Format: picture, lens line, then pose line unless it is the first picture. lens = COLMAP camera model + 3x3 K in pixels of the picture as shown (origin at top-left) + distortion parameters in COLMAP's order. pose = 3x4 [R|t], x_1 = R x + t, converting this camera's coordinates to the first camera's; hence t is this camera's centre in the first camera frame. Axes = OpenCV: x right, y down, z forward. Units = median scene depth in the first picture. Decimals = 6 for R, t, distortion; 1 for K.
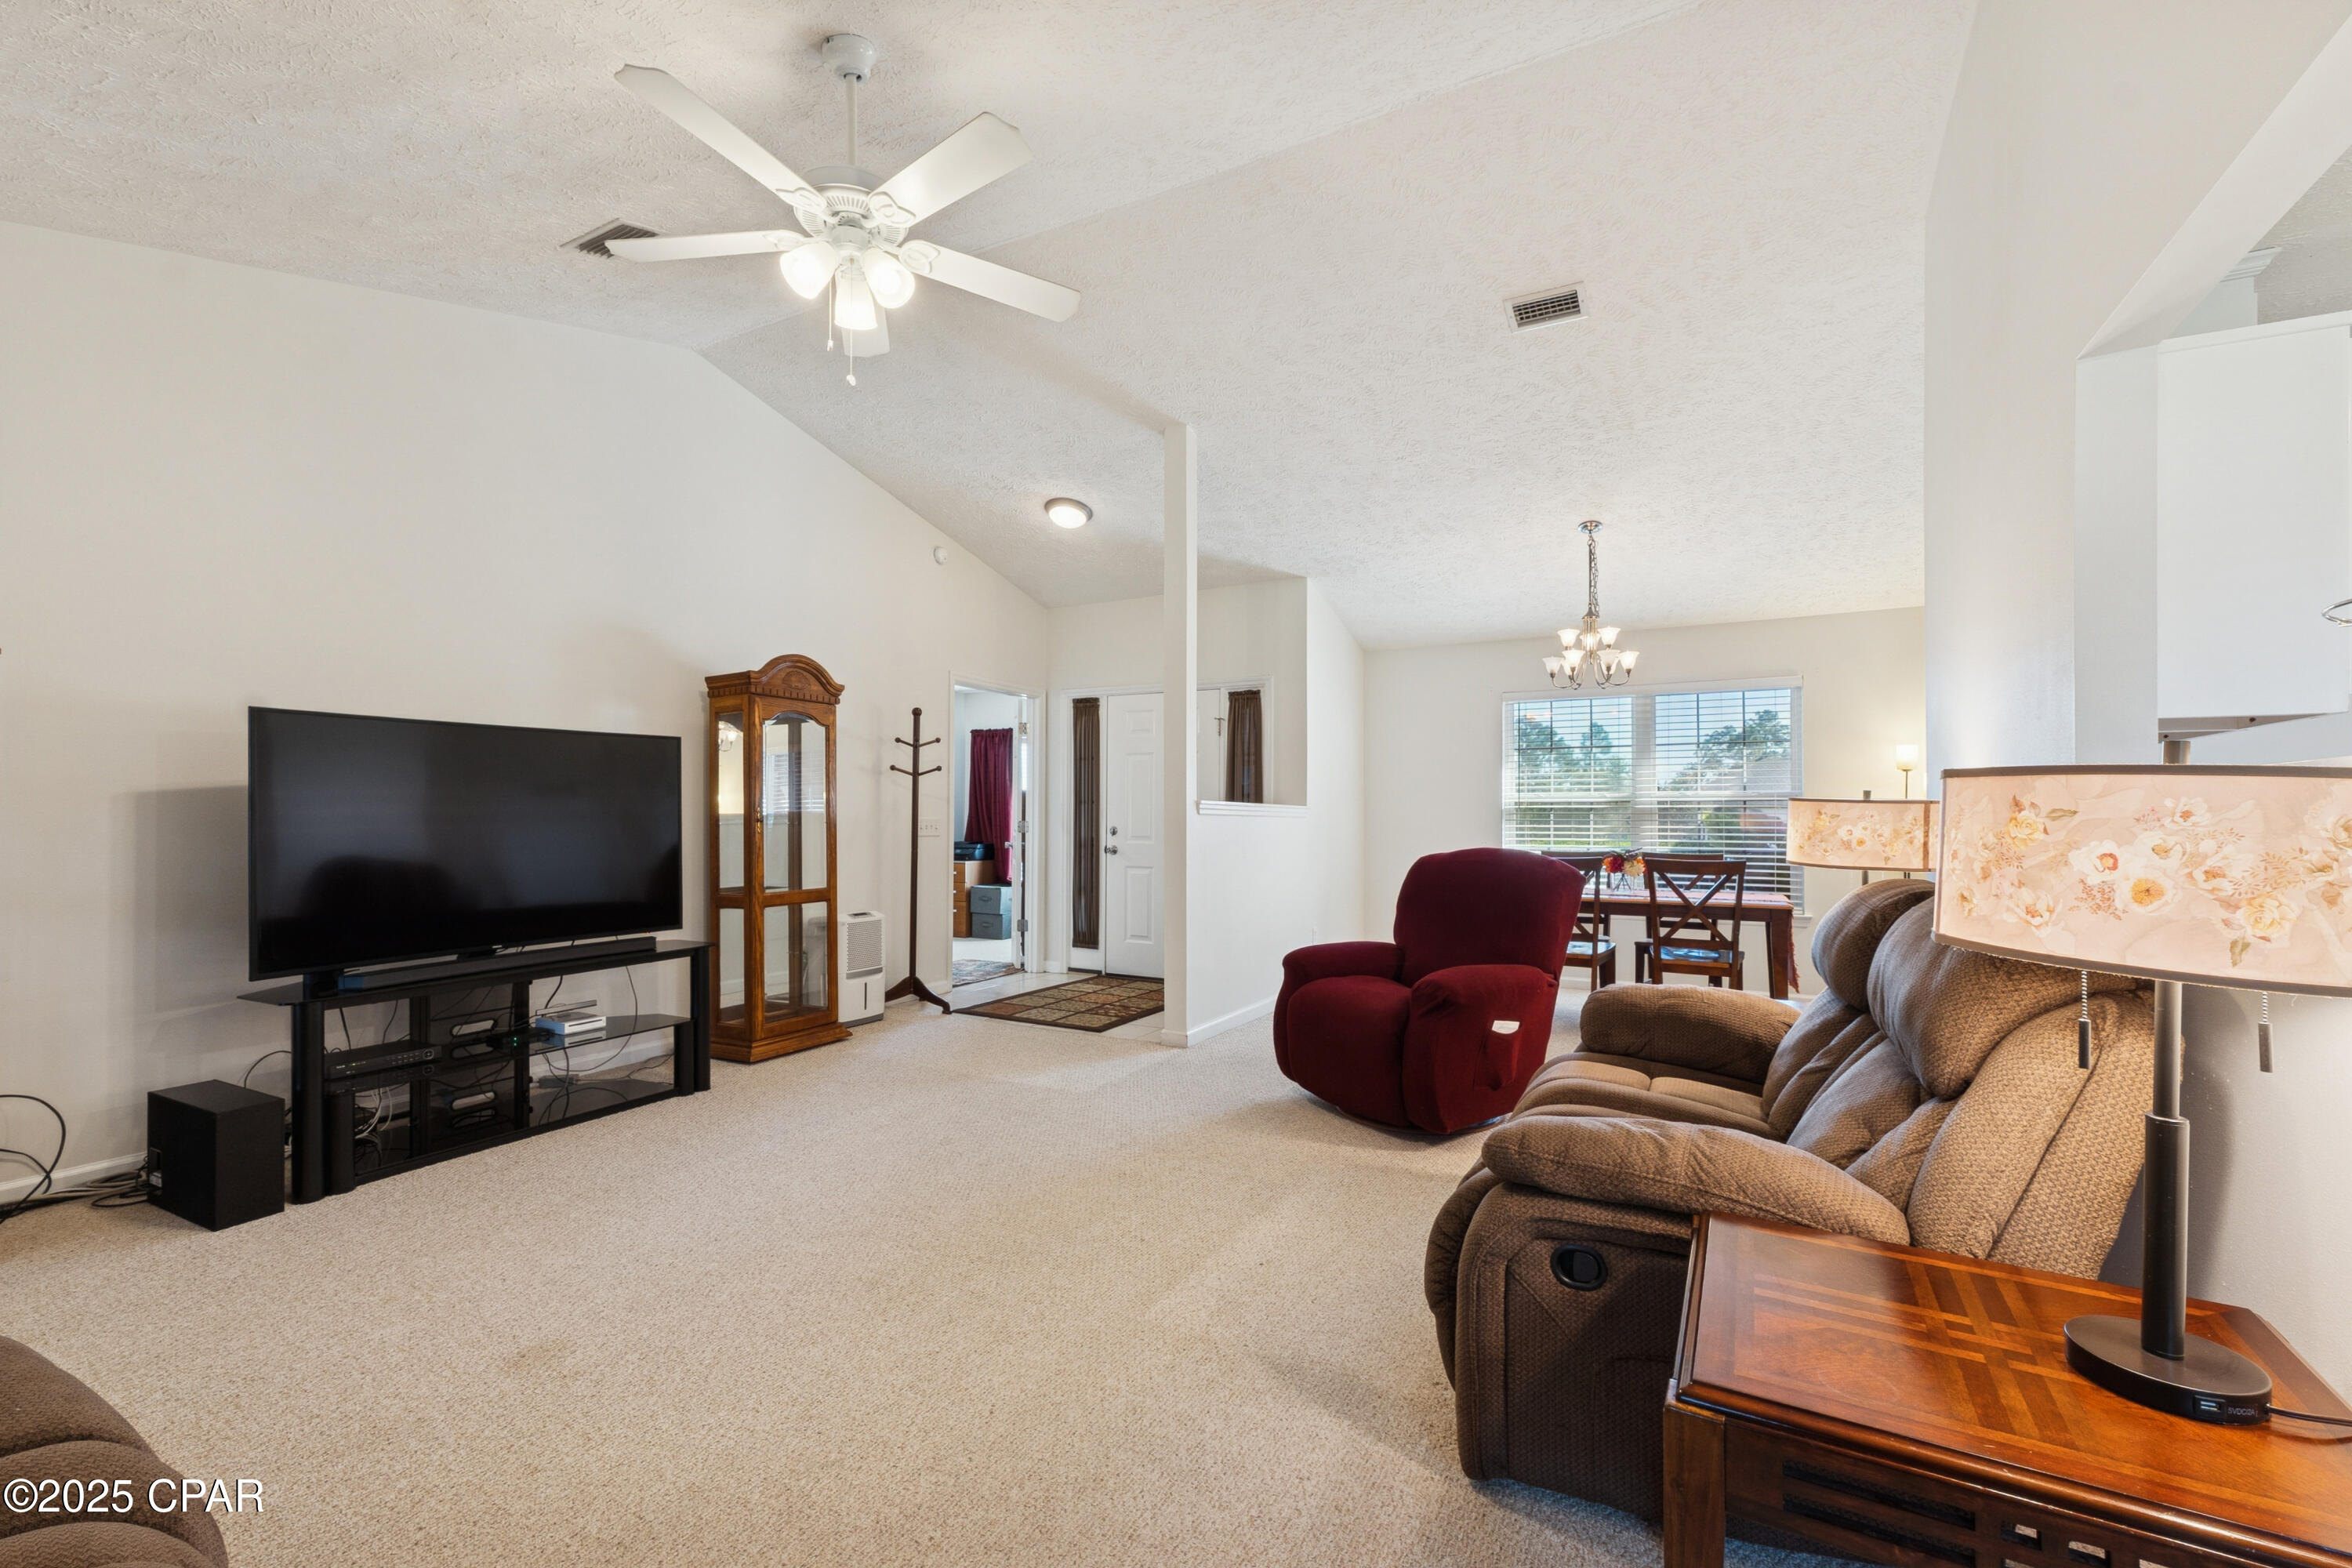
lens RADIAL K [[971.8, 0, 1129.9], [0, 971.8, 782.1], [0, 0, 1]] dist [0.001514, -0.000004]
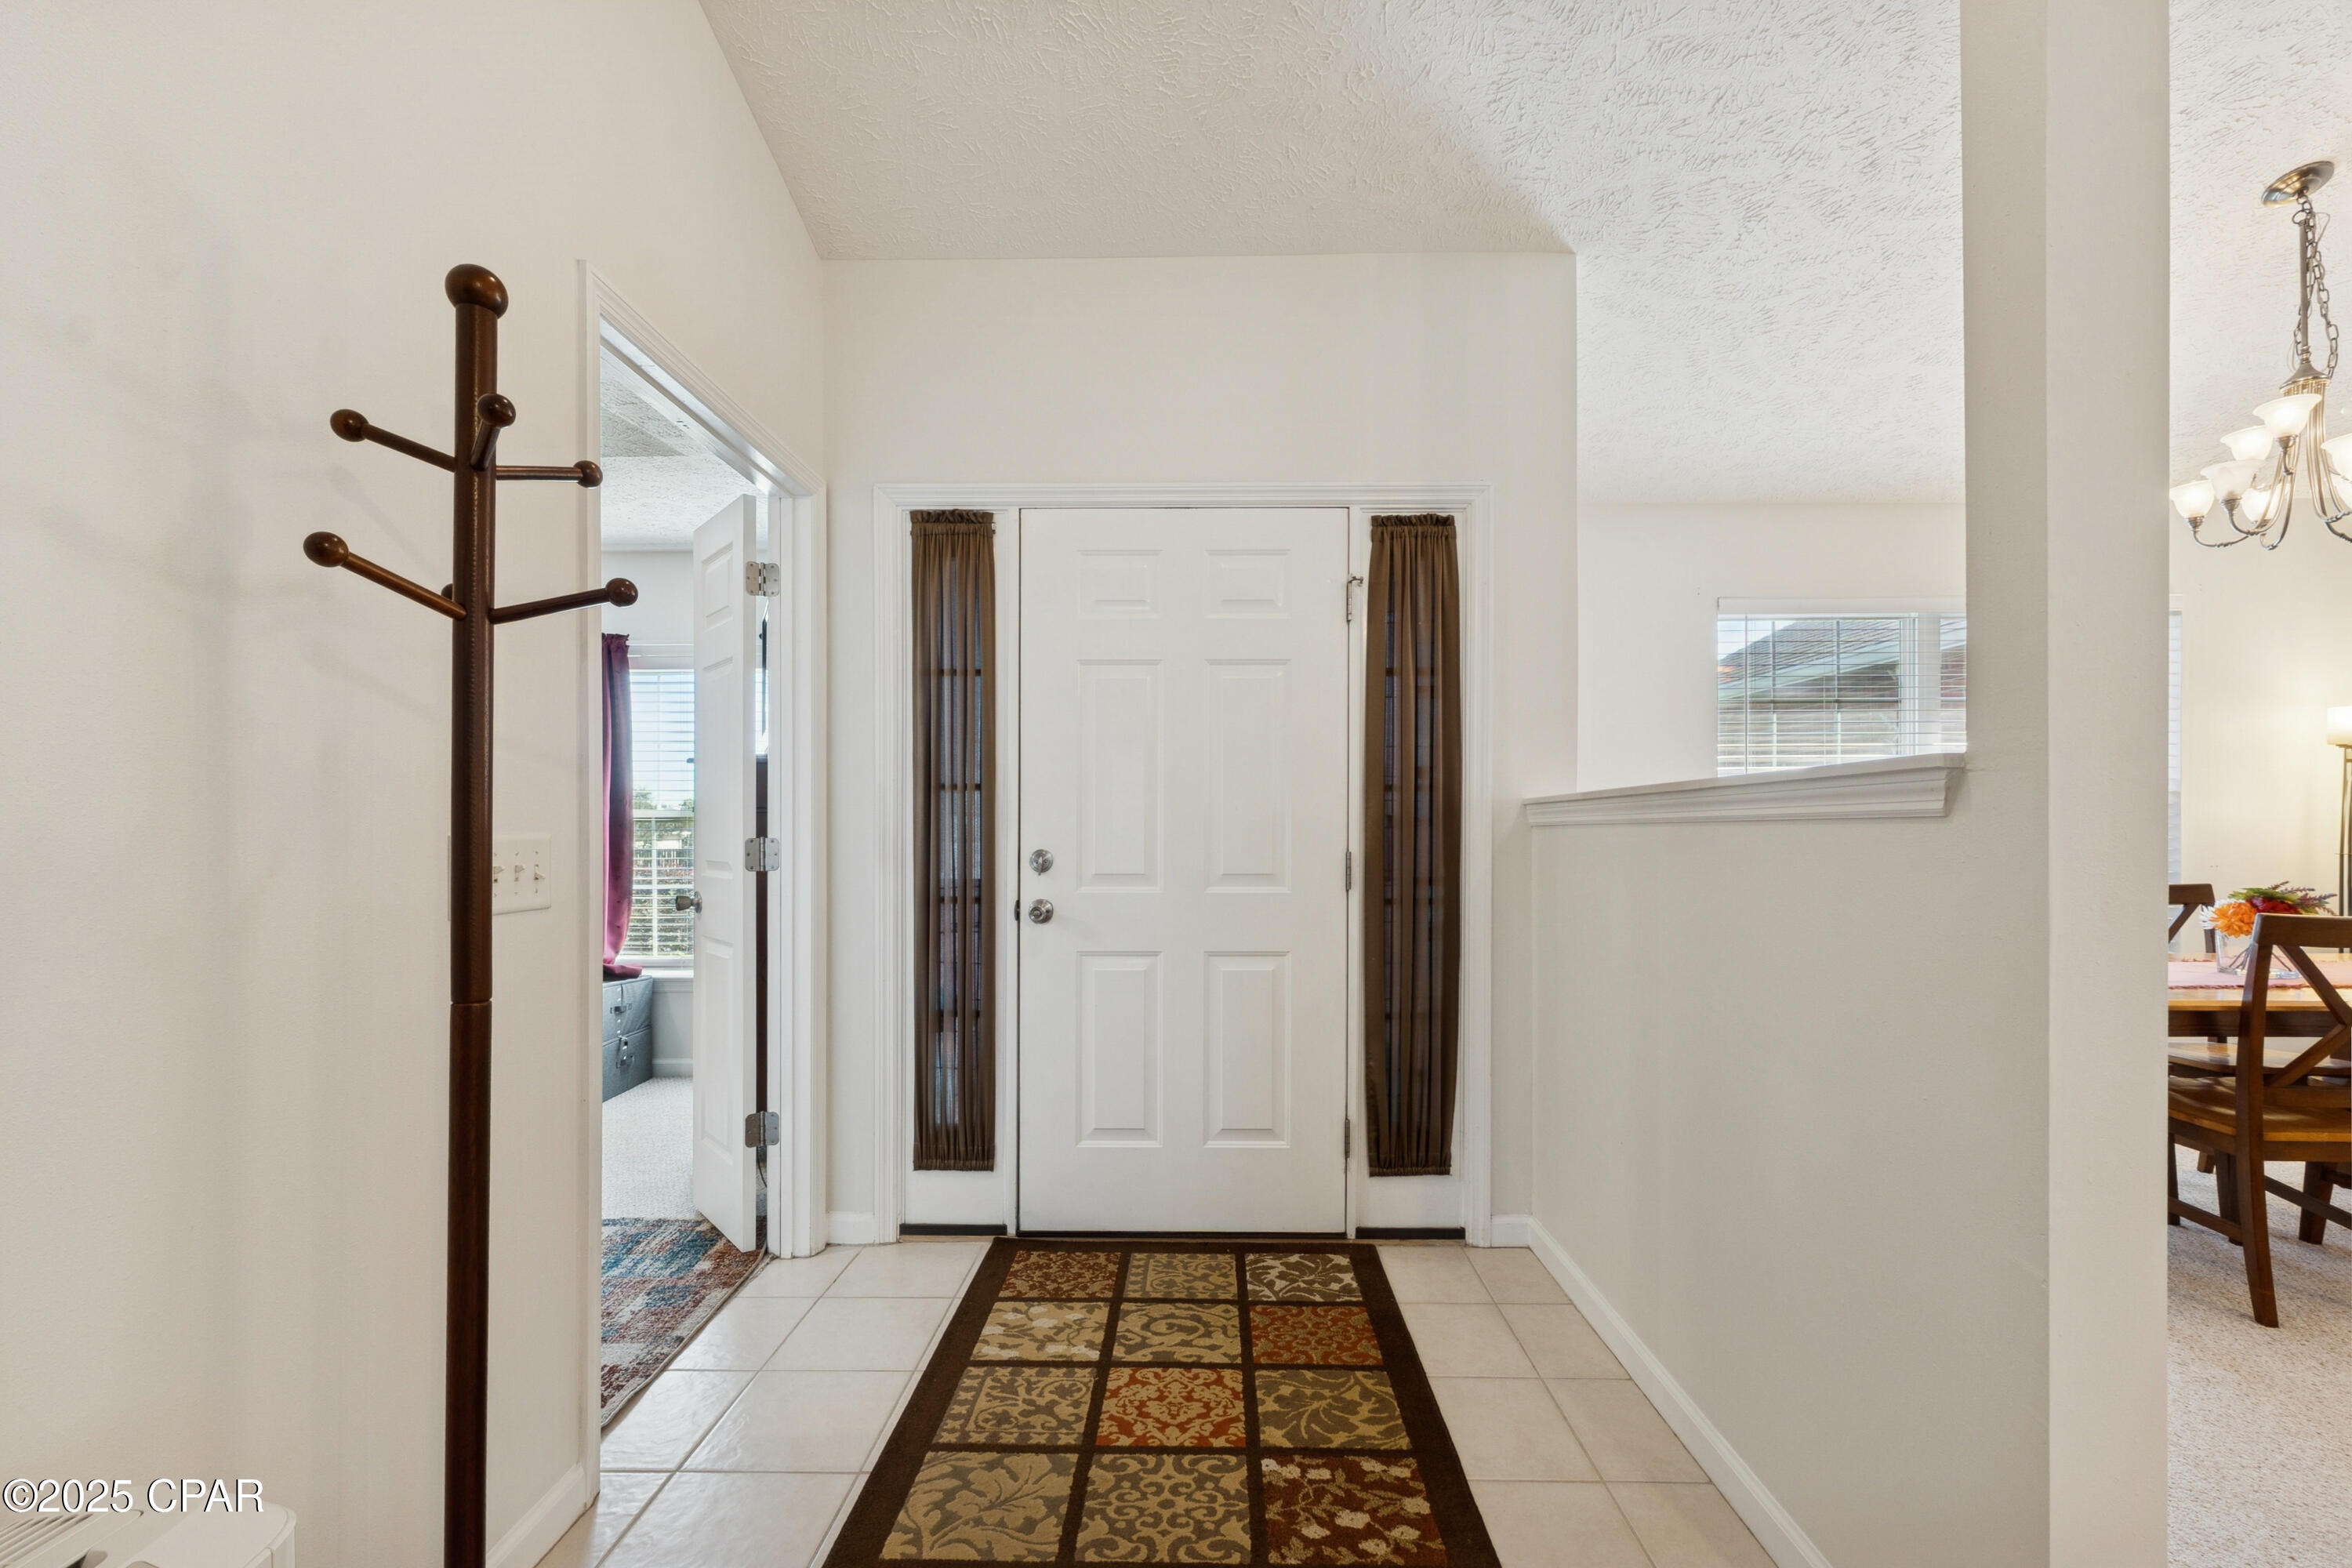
lens RADIAL K [[989.7, 0, 1168.2], [0, 989.7, 814.7], [0, 0, 1]] dist [0.006713, 0.000024]
pose [[0.875289, 0.001527, 0.483598, -0.173629], [-0.014863, 0.999608, 0.023745, 0.023169], [-0.483372, -0.027971, 0.874968, 0.675431]]
